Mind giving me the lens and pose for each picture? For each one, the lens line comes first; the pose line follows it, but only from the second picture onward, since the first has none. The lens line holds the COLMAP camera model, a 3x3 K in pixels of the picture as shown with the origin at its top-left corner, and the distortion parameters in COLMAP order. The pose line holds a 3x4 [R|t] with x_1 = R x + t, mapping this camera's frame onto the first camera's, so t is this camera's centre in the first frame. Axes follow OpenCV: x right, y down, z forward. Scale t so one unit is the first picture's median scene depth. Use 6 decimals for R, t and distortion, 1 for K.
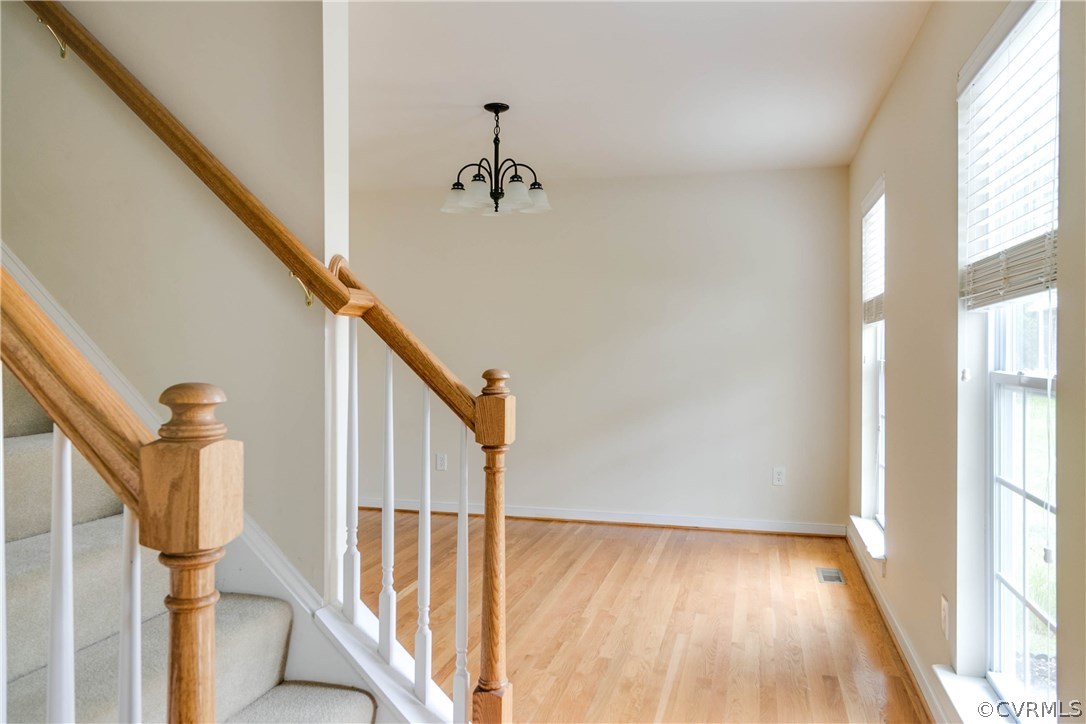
lens RADIAL K [[775.5, 0, 550.2], [0, 775.5, 360.7], [0, 0, 1]] dist [0.009714, 0.002250]
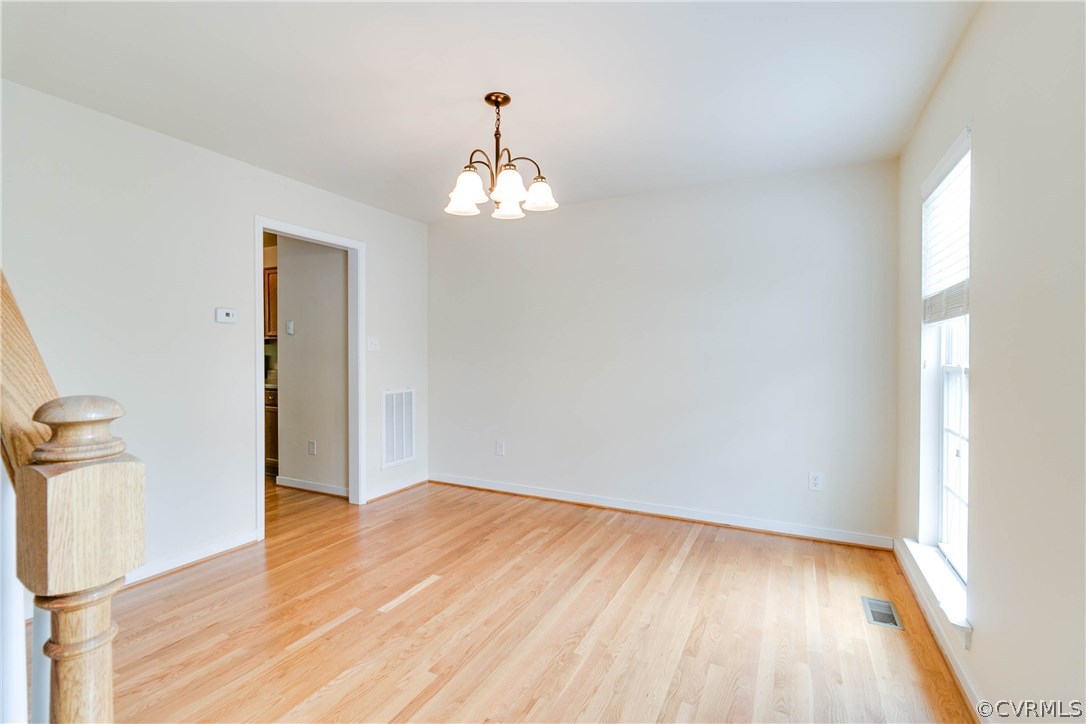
lens RADIAL K [[513.7, 0, 531.9], [0, 513.7, 360.9], [0, 0, 1]] dist [0.003168, 0.001050]
pose [[0.977337, 0.005109, -0.211629, 0.096368], [-0.004791, 0.999986, 0.002011, -0.004234], [0.211637, -0.000952, 0.977348, 0.344131]]
